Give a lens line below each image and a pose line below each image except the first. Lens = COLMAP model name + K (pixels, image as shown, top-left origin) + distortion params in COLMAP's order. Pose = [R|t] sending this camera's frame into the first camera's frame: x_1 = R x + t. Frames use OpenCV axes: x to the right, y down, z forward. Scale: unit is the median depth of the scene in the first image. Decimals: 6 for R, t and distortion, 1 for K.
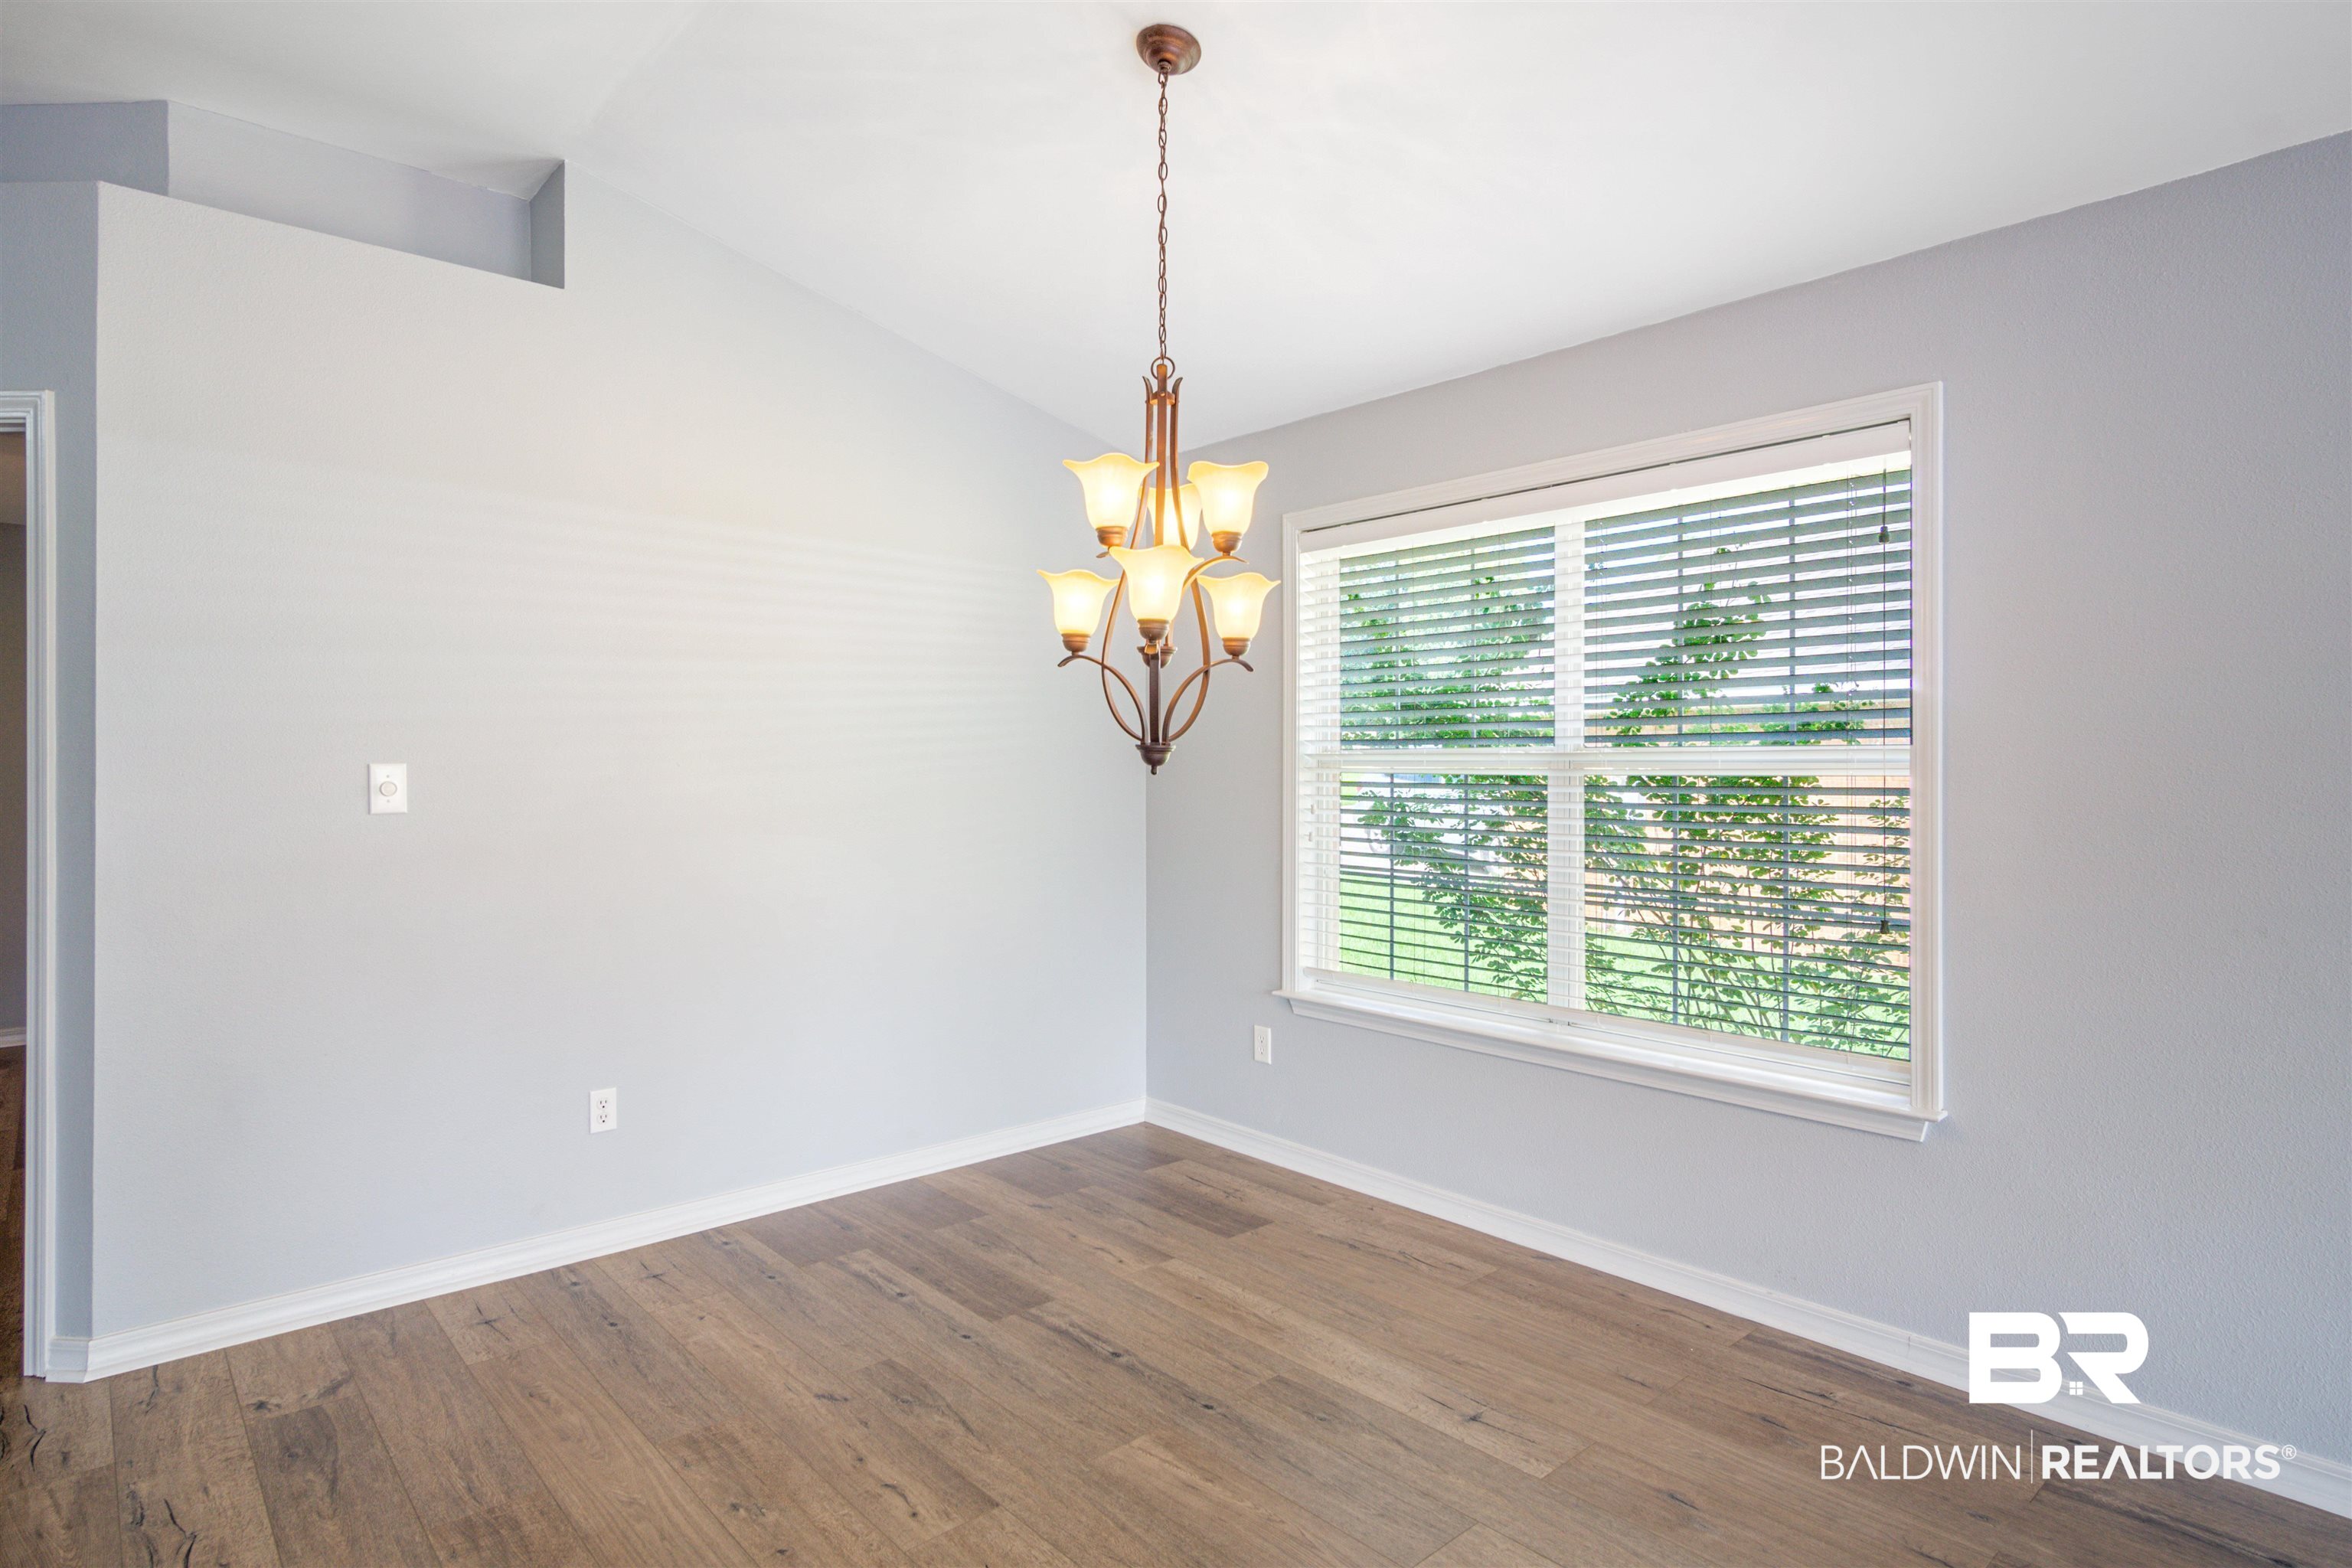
lens RADIAL K [[1236.0, 0, 1163.3], [0, 1236.0, 765.9], [0, 0, 1]] dist [-0.004816, -0.000510]
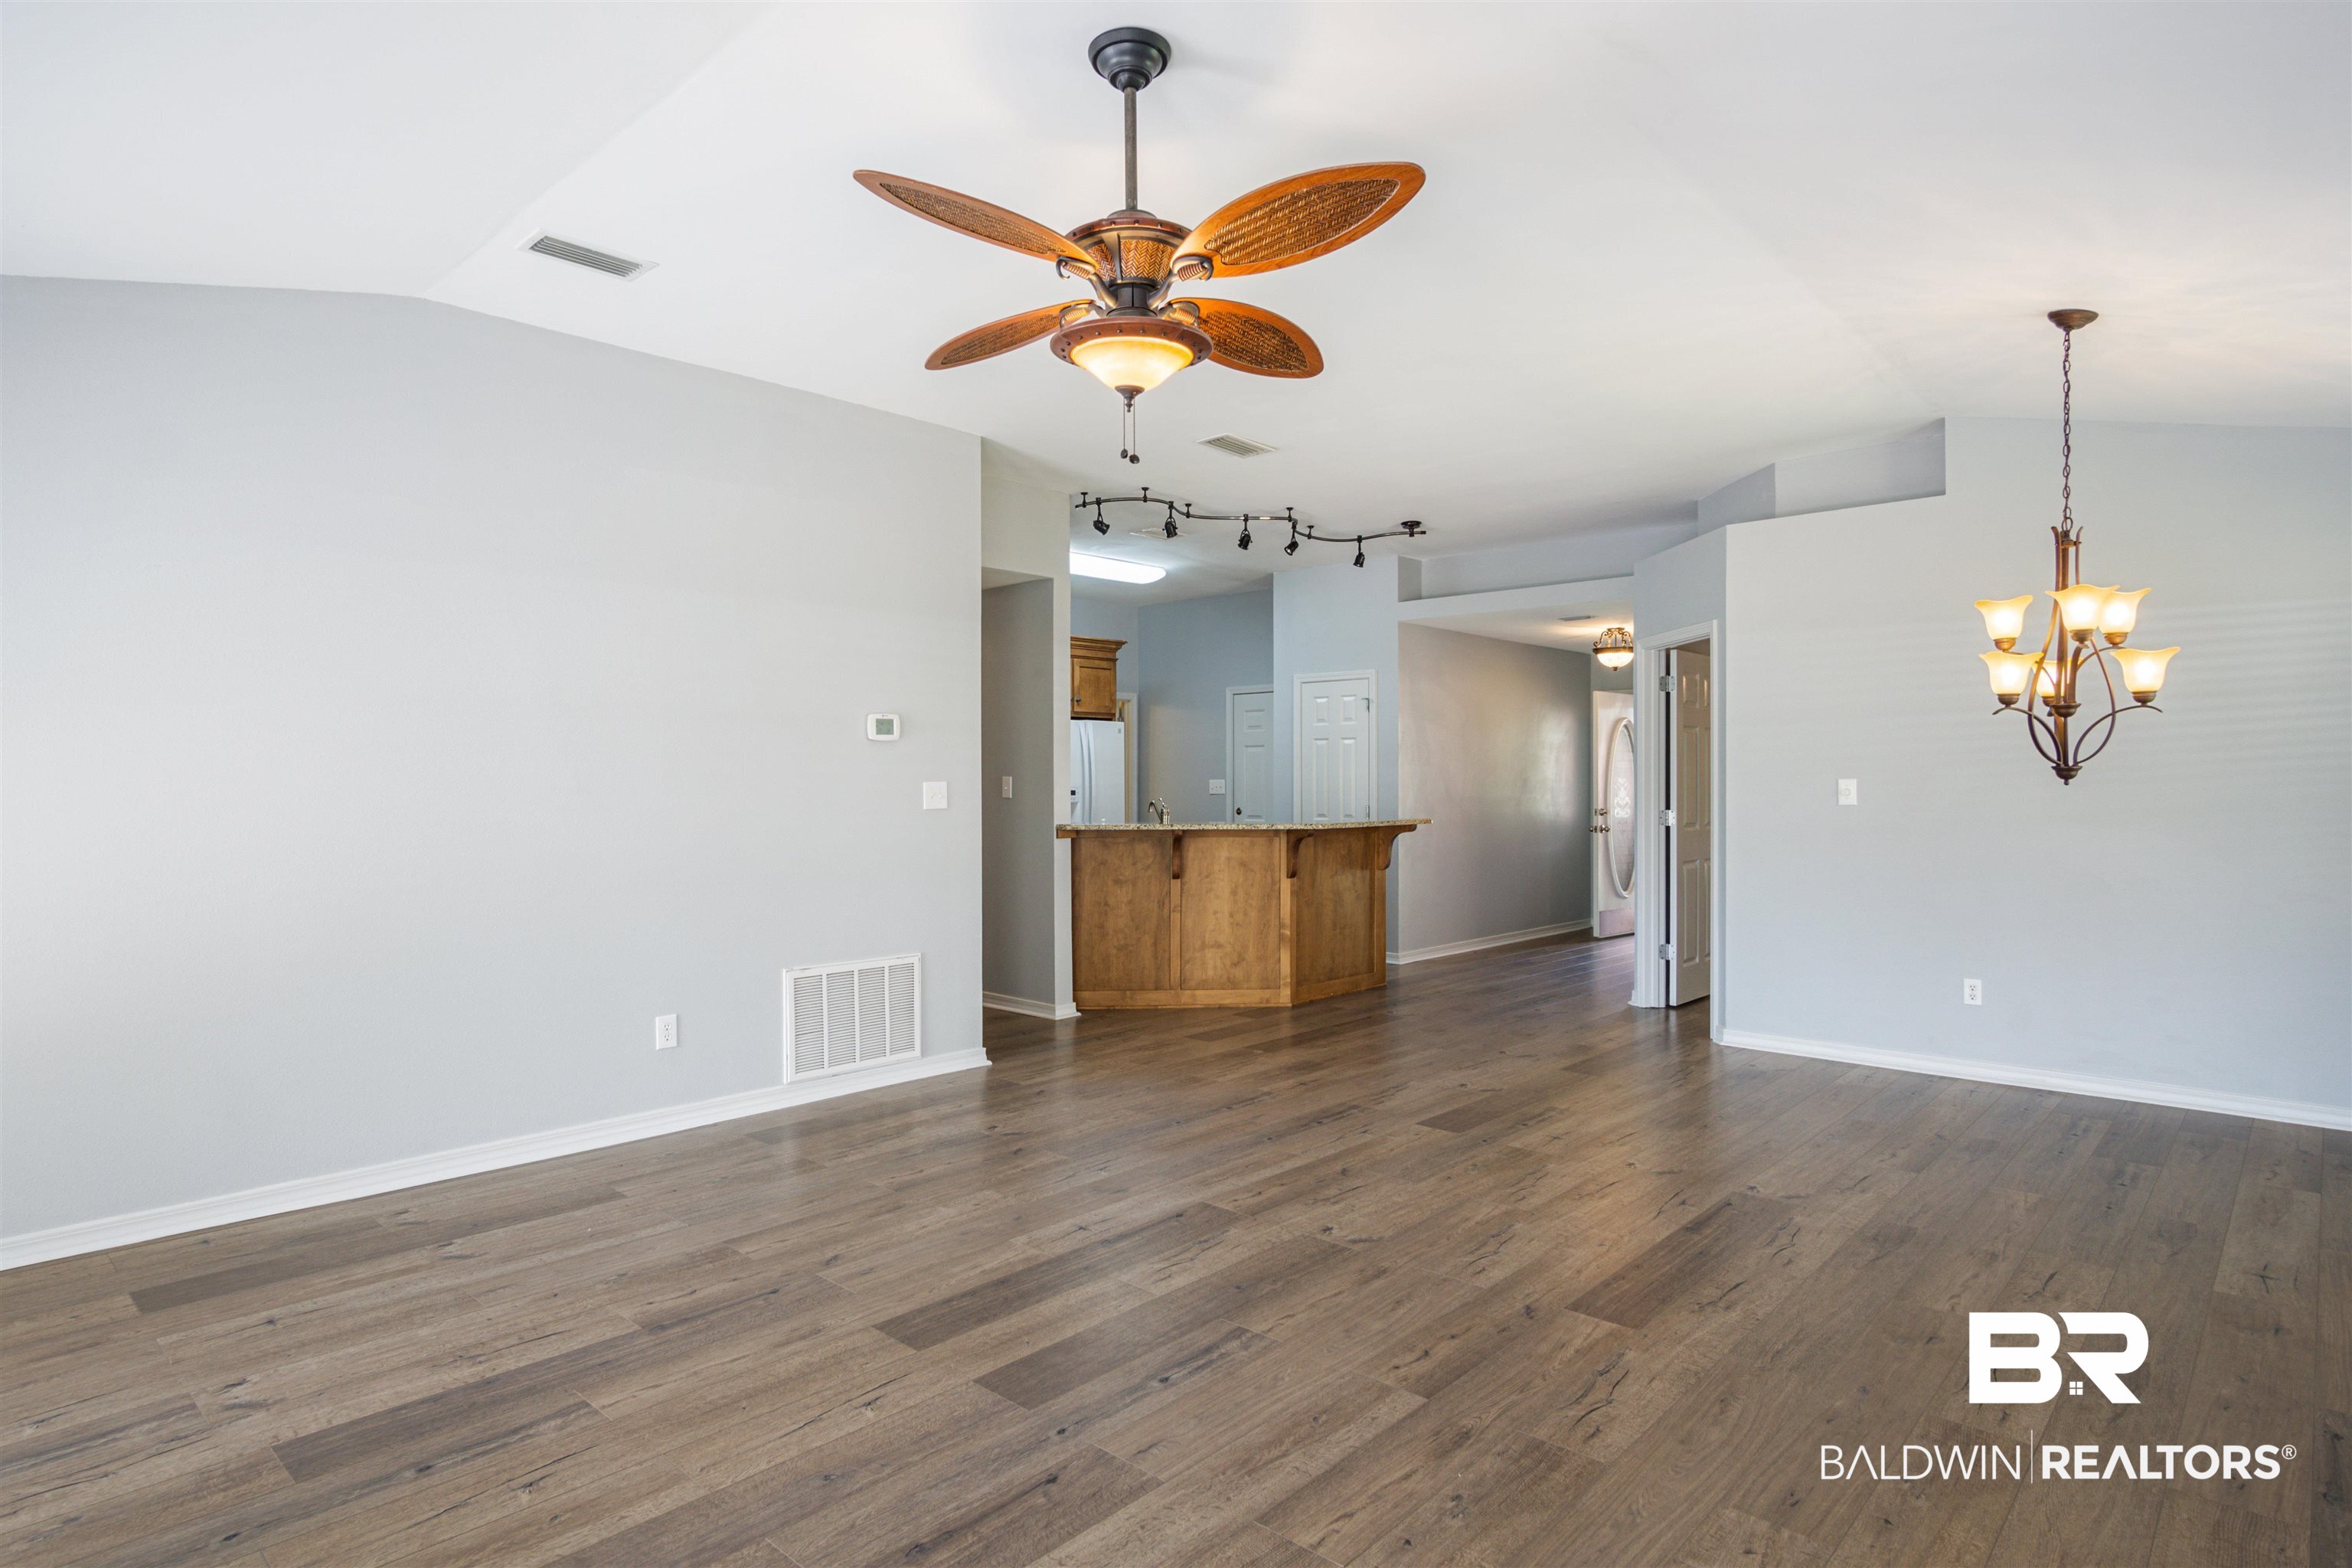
lens RADIAL K [[1263.3, 0, 1162.5], [0, 1263.3, 786.4], [0, 0, 1]] dist [-0.004284, 0.000136]
pose [[0.093052, 0.002635, -0.995658, 1.228844], [0.003378, 0.999990, 0.002962, 0.000356], [0.995655, -0.003639, 0.093043, -0.238609]]
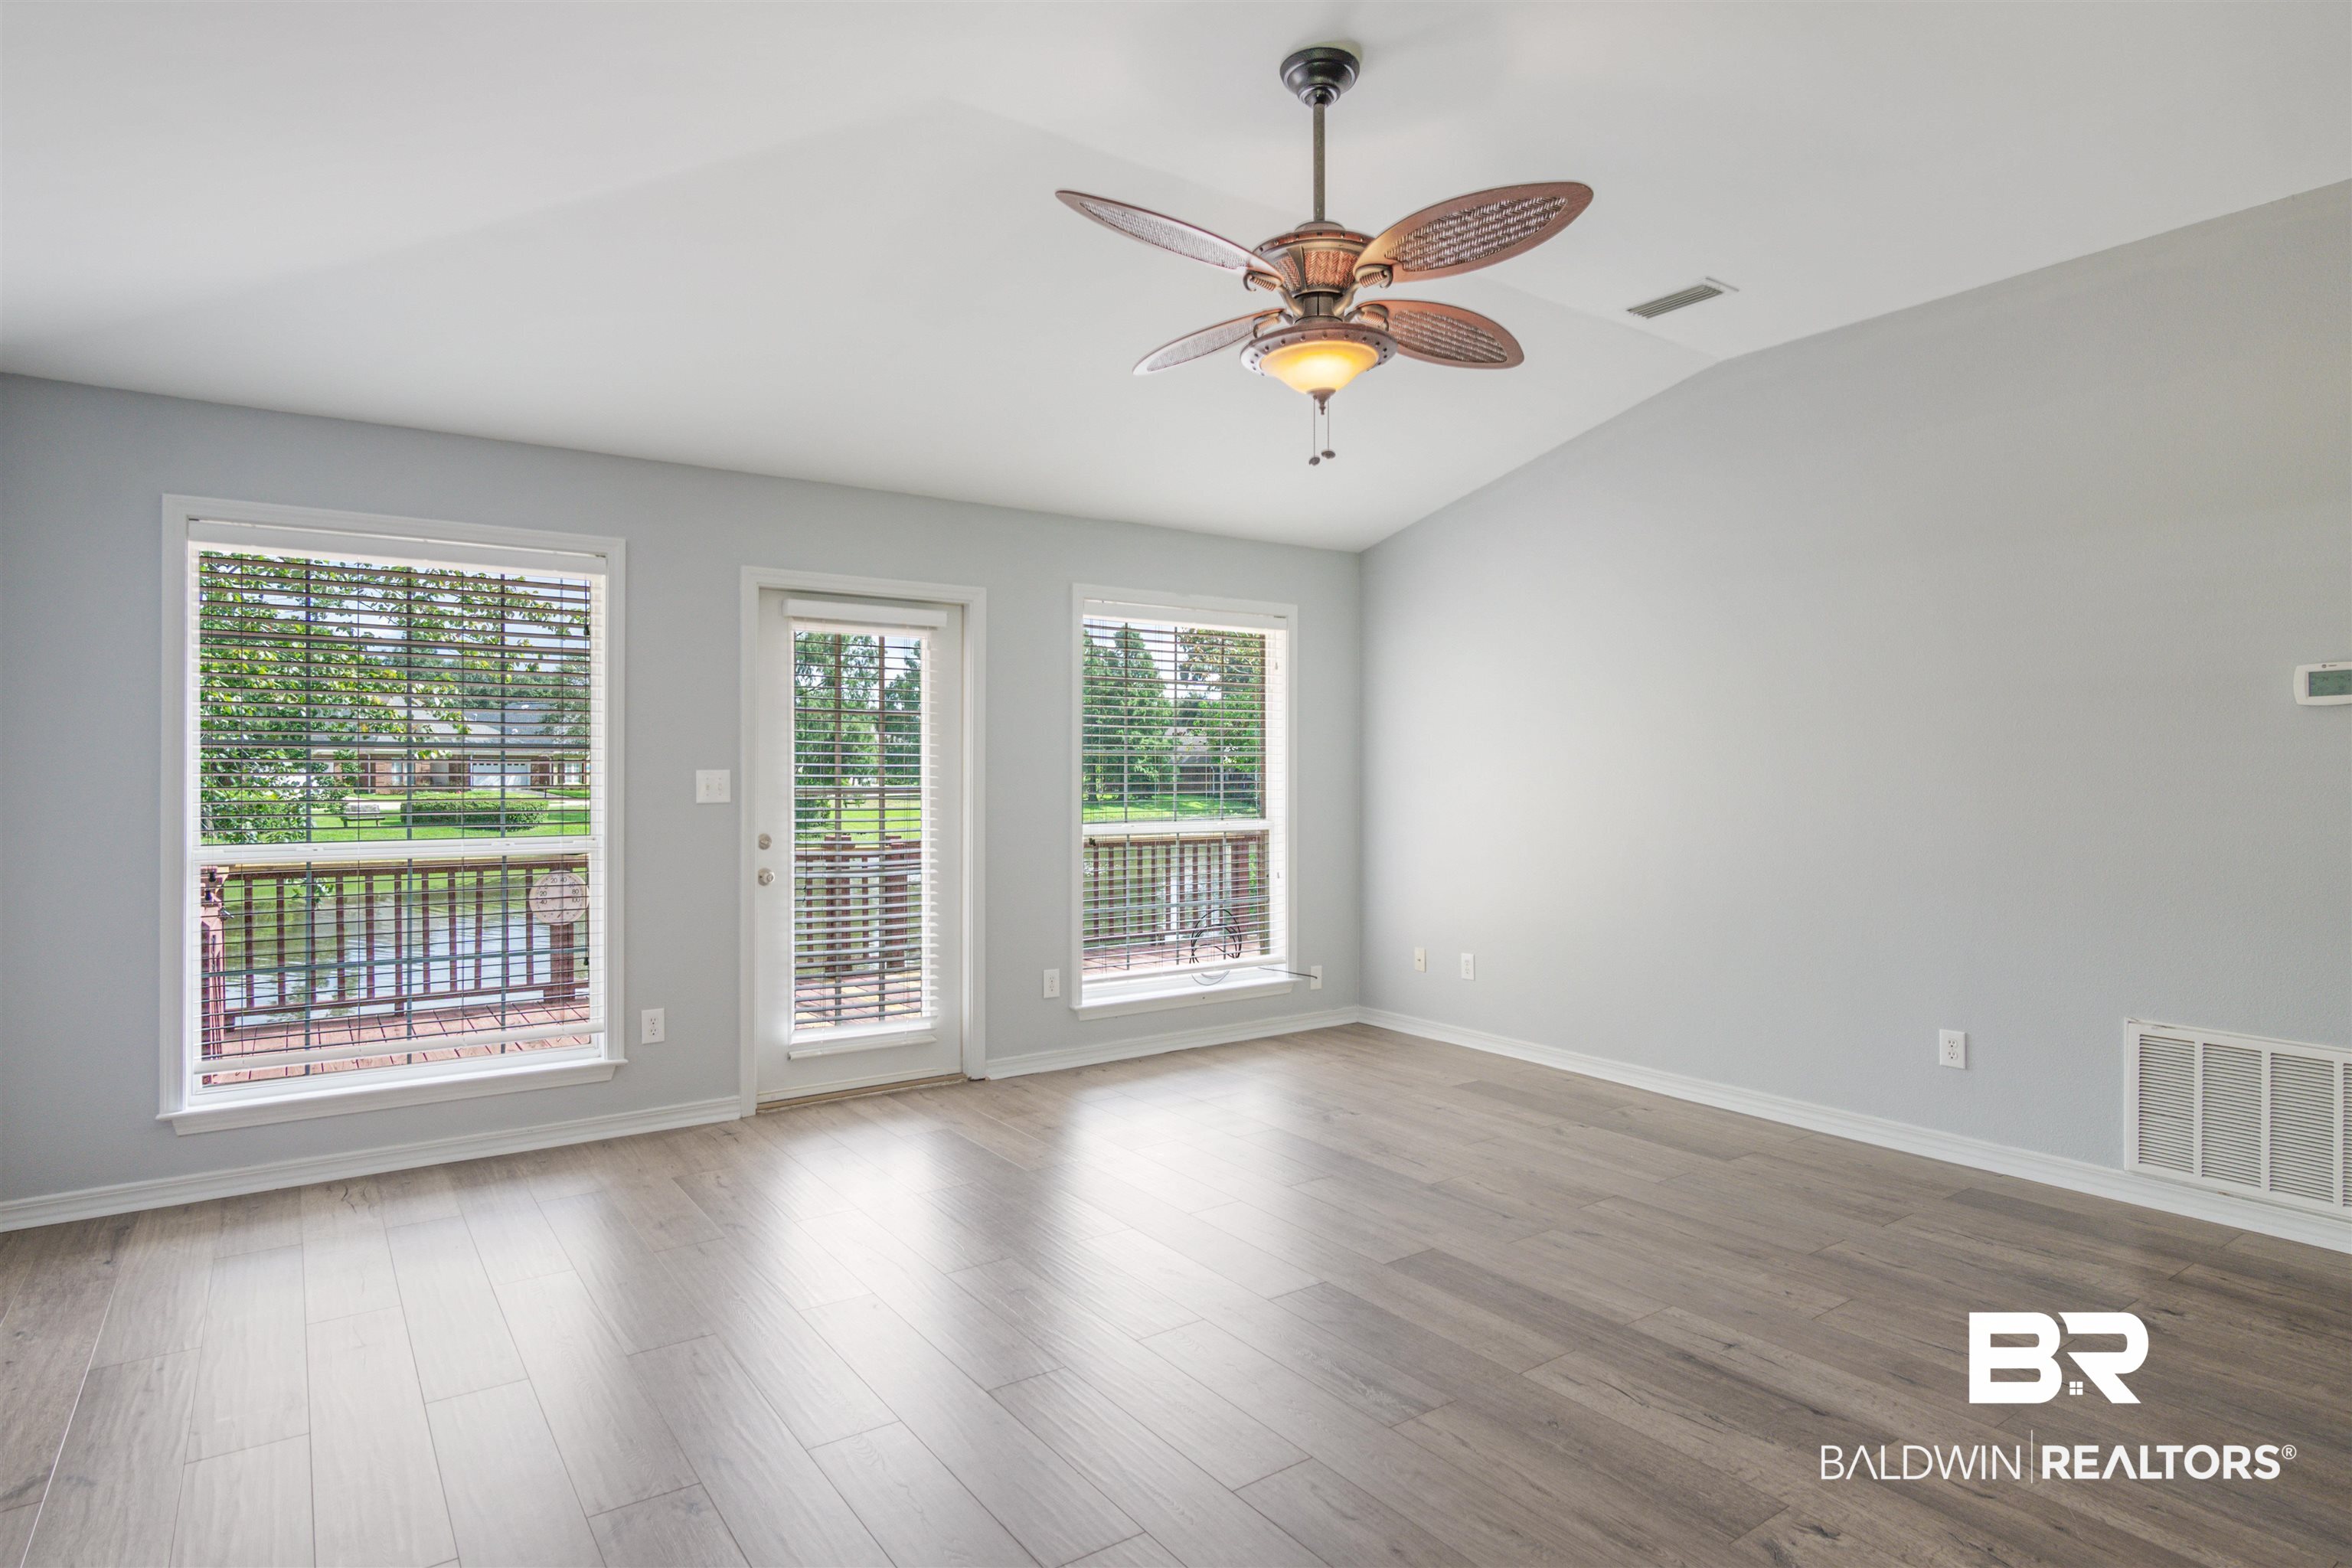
lens RADIAL K [[1263.3, 0, 1162.5], [0, 1263.3, 786.4], [0, 0, 1]] dist [-0.004284, 0.000136]
pose [[-0.993017, -0.001392, 0.117962, 0.303750], [-0.000013, 0.999932, 0.011687, -0.000789], [-0.117970, 0.011604, -0.992949, 0.802245]]
